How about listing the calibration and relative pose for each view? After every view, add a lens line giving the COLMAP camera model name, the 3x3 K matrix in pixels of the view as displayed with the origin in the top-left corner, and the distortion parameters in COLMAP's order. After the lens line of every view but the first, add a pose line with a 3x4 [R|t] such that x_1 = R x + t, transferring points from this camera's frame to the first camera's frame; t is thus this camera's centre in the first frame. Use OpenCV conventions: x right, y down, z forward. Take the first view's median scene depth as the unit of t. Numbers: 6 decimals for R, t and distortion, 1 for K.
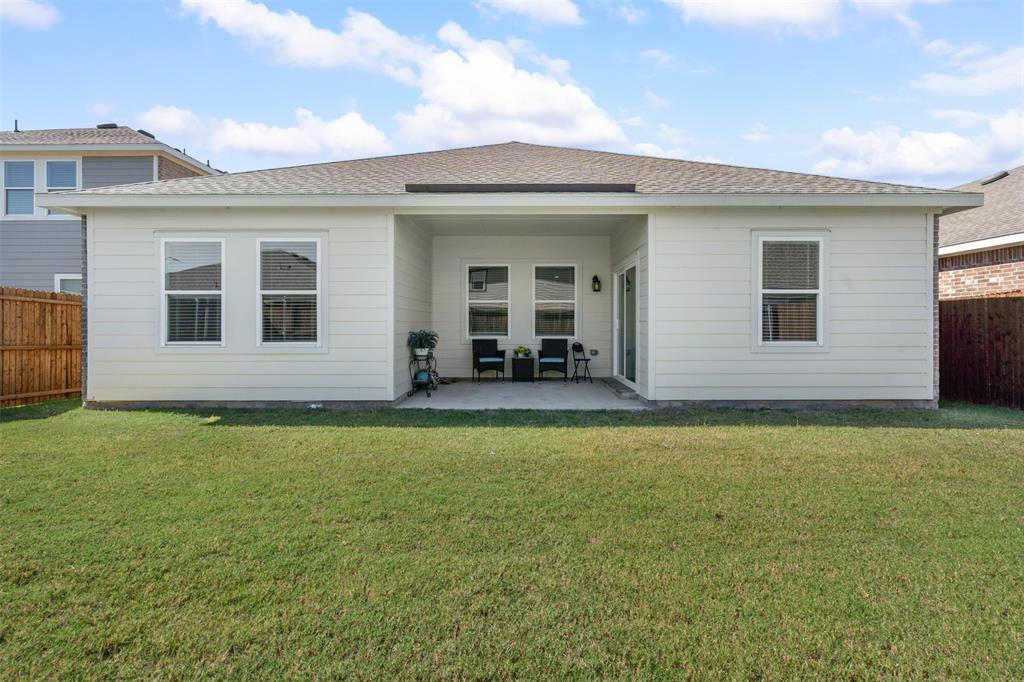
lens RADIAL K [[467.7, 0, 510.2], [0, 467.7, 326.9], [0, 0, 1]] dist [0.000635, 0.000207]
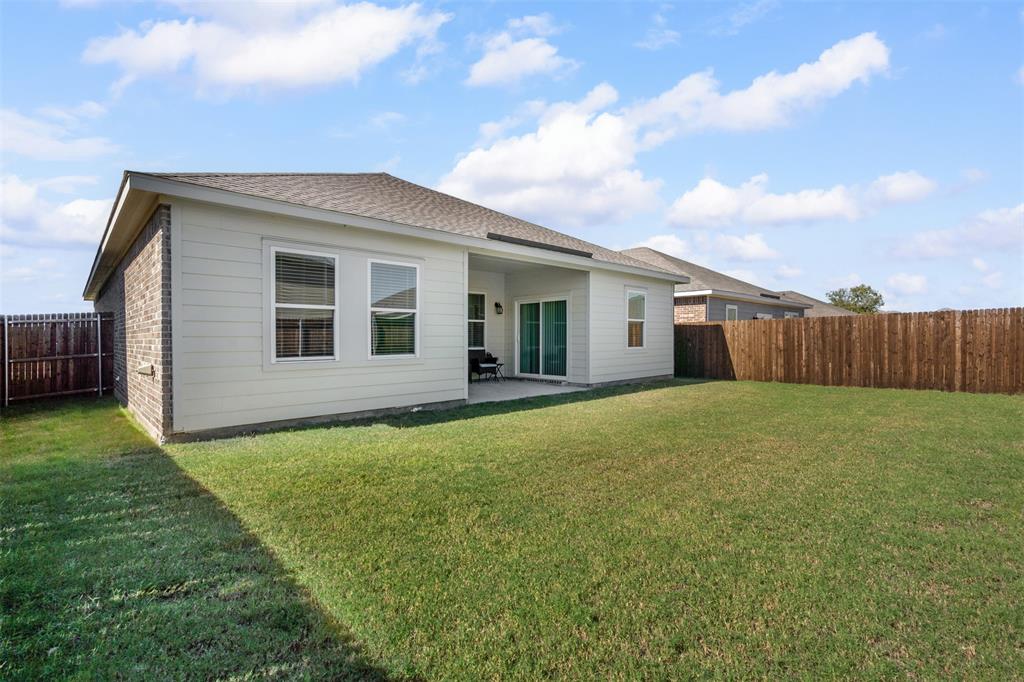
lens RADIAL K [[469.3, 0, 512.0], [0, 469.3, 341.0], [0, 0, 1]] dist [-0.001570, 0.000100]
pose [[0.725943, -0.008904, 0.687698, -1.026979], [0.018753, 0.999801, -0.006851, 0.012313], [-0.687500, 0.017870, 0.725965, -0.009507]]
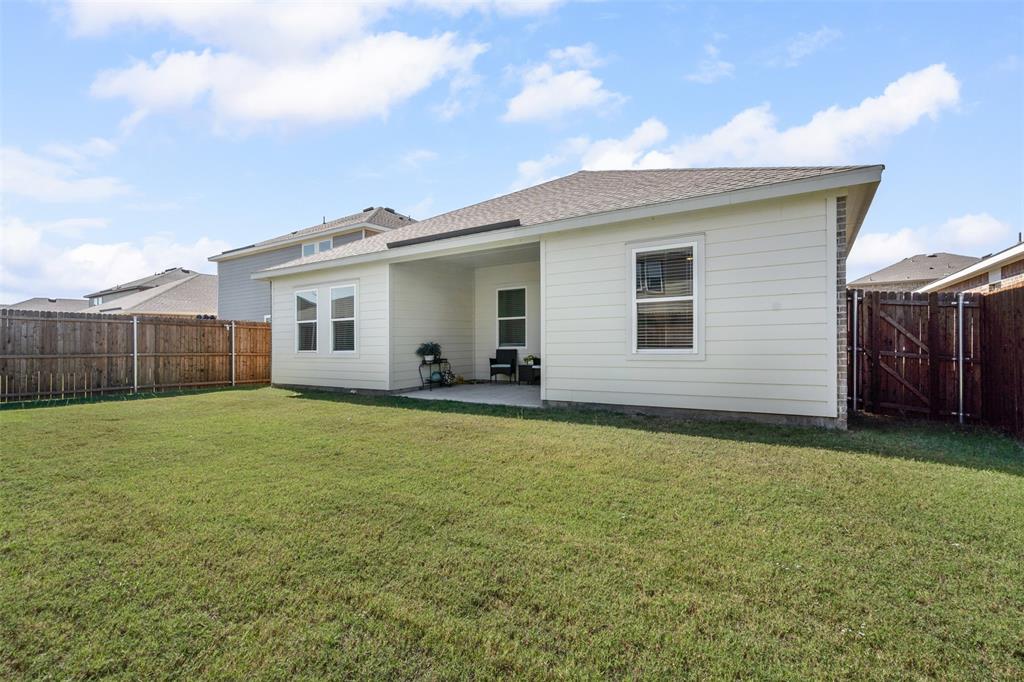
lens RADIAL K [[469.3, 0, 512.0], [0, 469.3, 341.0], [0, 0, 1]] dist [-0.001570, 0.000100]
pose [[0.837103, -0.013095, -0.546889, 0.877324], [0.013479, 0.999904, -0.003310, 0.012468], [0.546879, -0.004601, 0.837199, -0.025082]]
